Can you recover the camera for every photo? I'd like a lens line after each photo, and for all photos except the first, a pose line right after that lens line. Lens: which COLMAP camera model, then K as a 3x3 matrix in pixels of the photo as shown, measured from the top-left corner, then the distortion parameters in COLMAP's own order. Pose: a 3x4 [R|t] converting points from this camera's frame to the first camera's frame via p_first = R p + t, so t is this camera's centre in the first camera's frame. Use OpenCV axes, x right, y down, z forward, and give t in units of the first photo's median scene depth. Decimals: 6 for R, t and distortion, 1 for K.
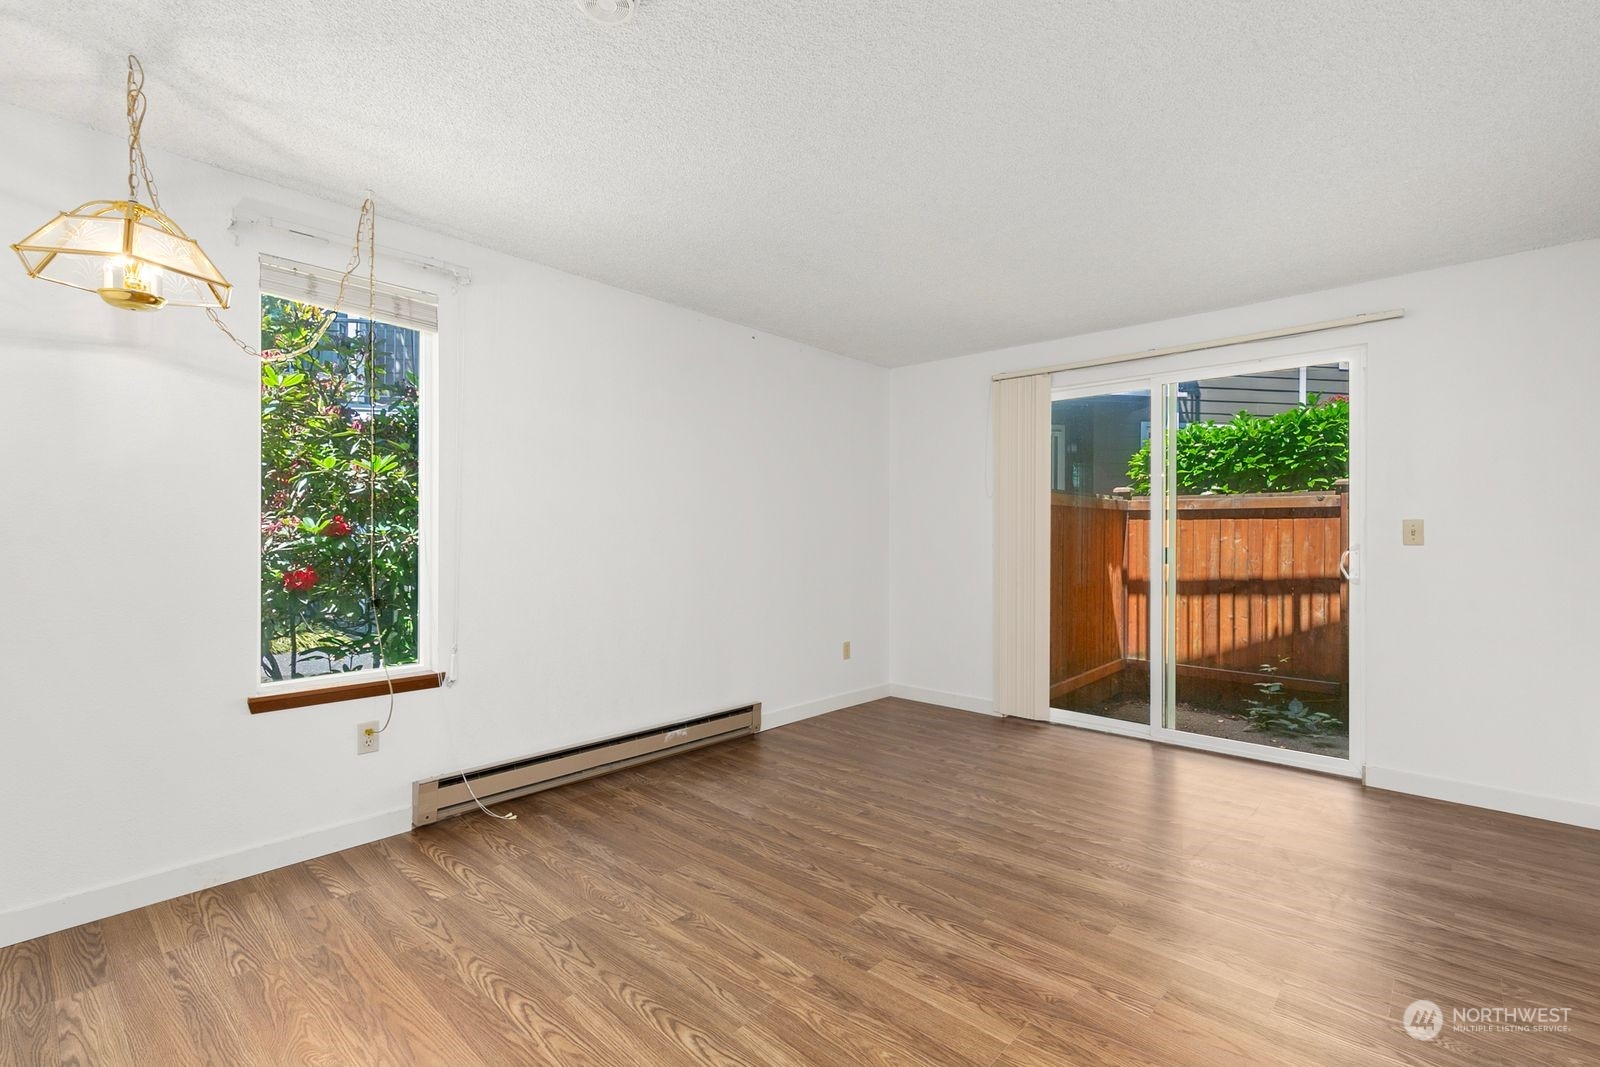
lens RADIAL K [[728.4, 0, 792.8], [0, 728.4, 531.5], [0, 0, 1]] dist [0.005463, -0.000218]
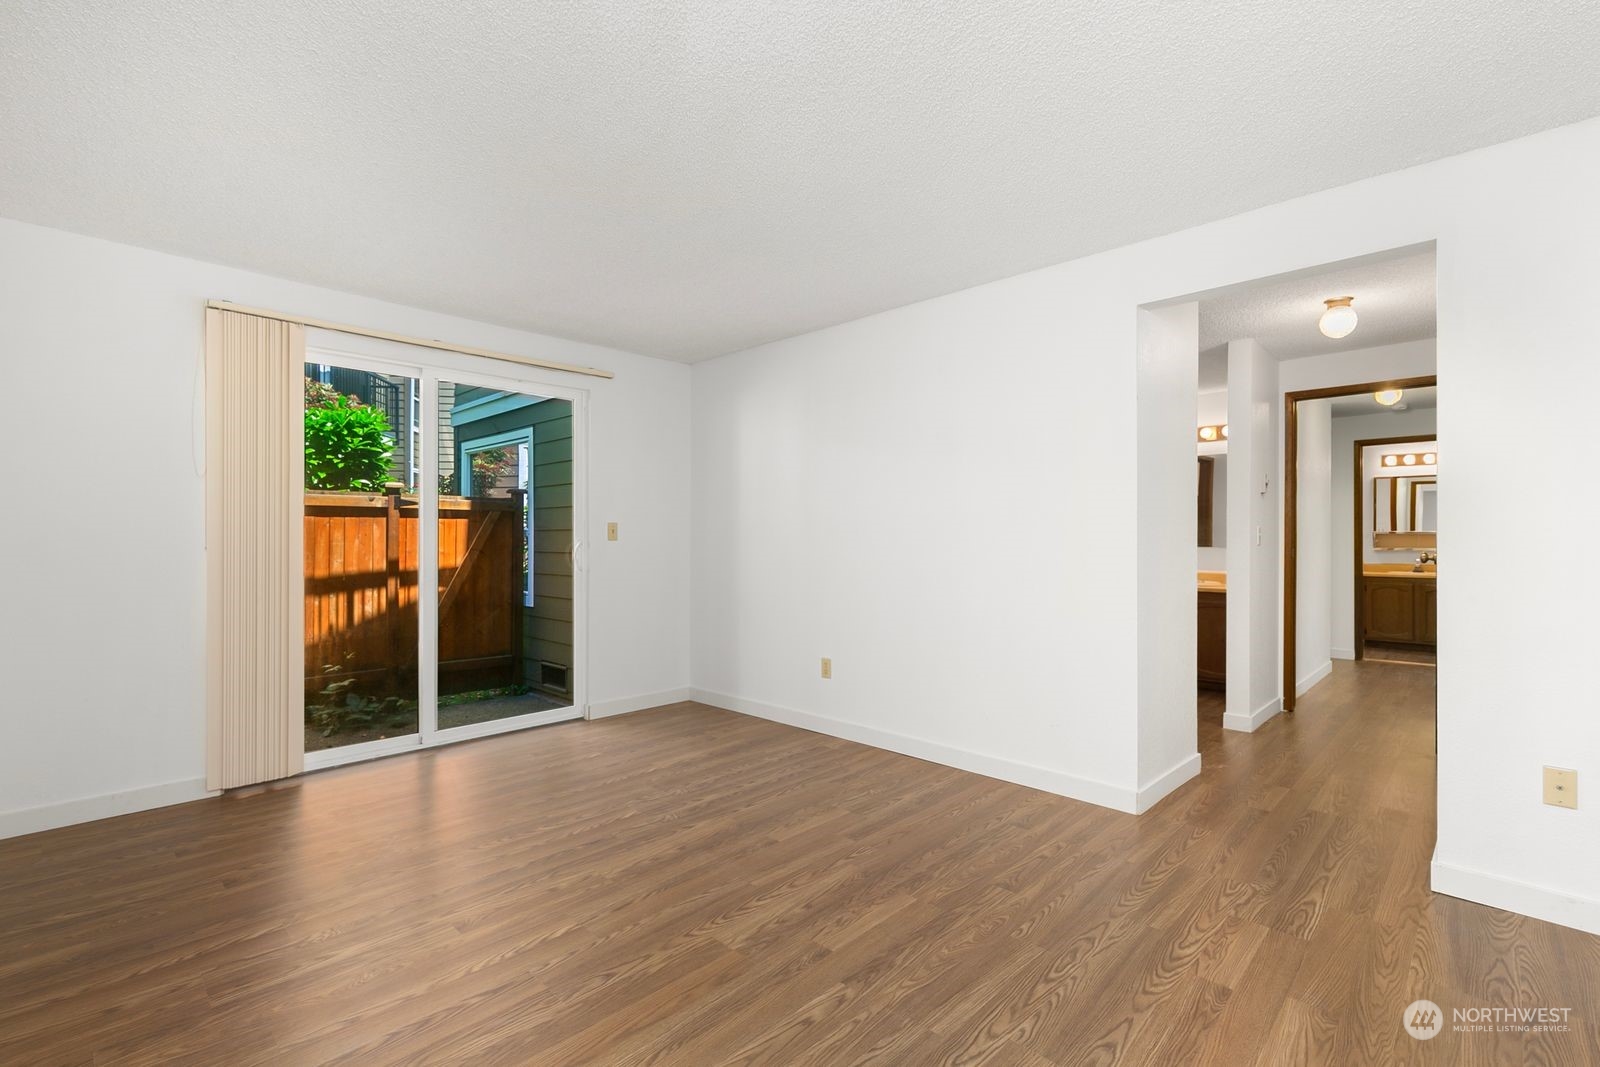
lens RADIAL K [[728.4, 0, 791.2], [0, 728.4, 534.9], [0, 0, 1]] dist [0.005463, -0.000218]
pose [[0.026609, -0.004217, 0.999637, -0.478449], [-0.004193, 0.999982, 0.004330, 0.000317], [-0.999637, -0.004307, 0.026590, 0.524443]]
